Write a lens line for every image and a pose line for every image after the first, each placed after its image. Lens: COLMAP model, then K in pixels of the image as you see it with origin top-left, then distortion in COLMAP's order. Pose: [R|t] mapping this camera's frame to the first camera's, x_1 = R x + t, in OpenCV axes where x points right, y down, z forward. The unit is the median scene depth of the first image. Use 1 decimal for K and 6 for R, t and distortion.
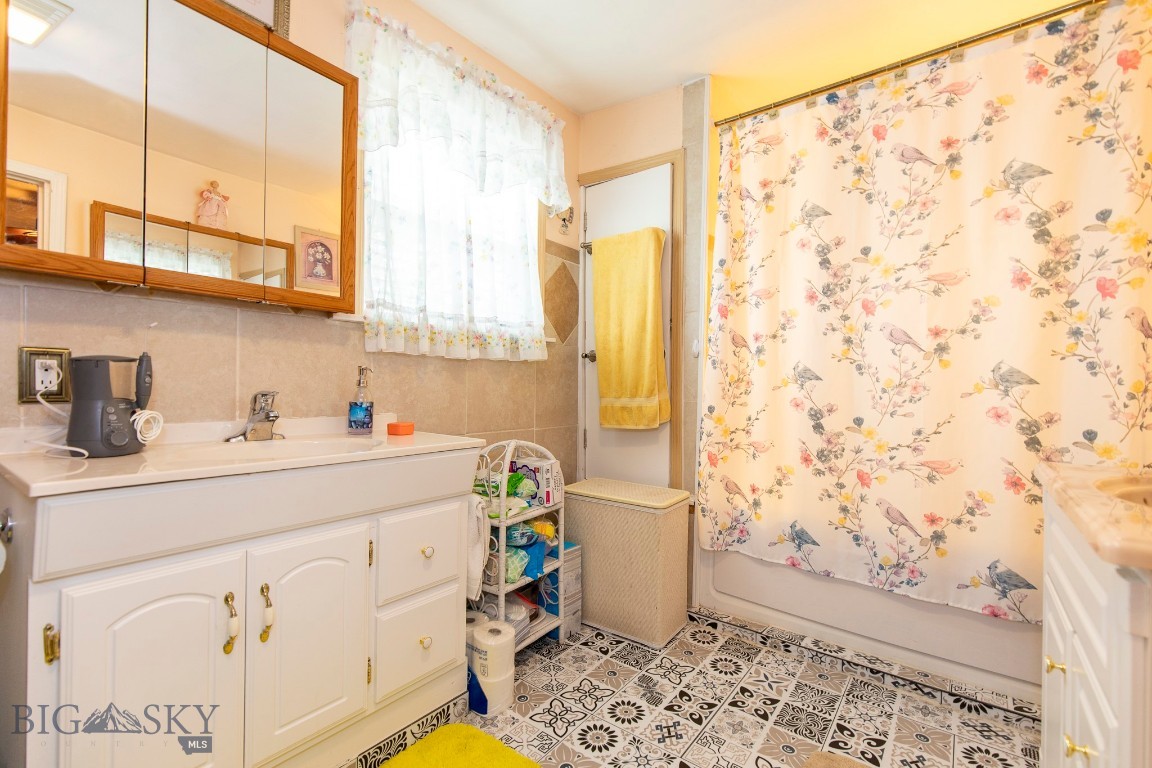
lens RADIAL K [[519.6, 0, 581.1], [0, 519.6, 387.5], [0, 0, 1]] dist [0.009414, -0.001263]
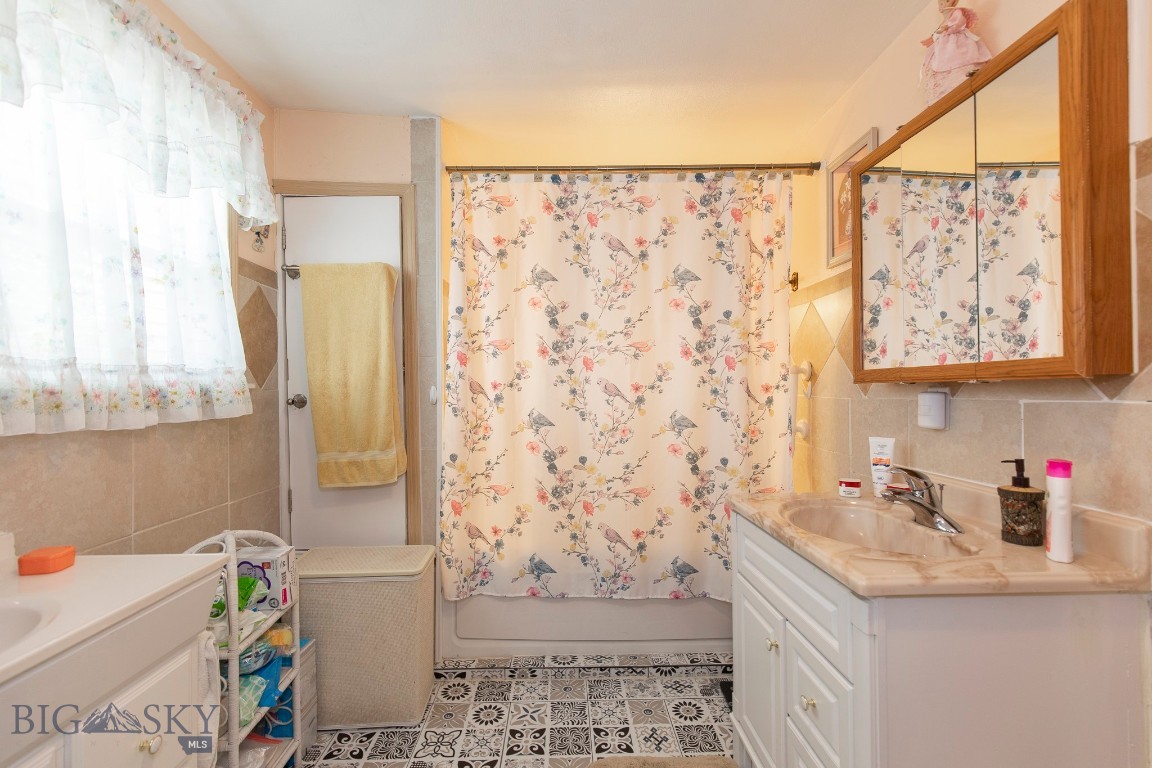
lens RADIAL K [[519.6, 0, 581.1], [0, 519.6, 387.5], [0, 0, 1]] dist [0.009414, -0.001263]
pose [[0.776323, -0.017936, 0.630080, -0.200469], [0.020333, 0.999787, 0.003408, -0.098781], [-0.630007, 0.010165, 0.776523, 0.082426]]
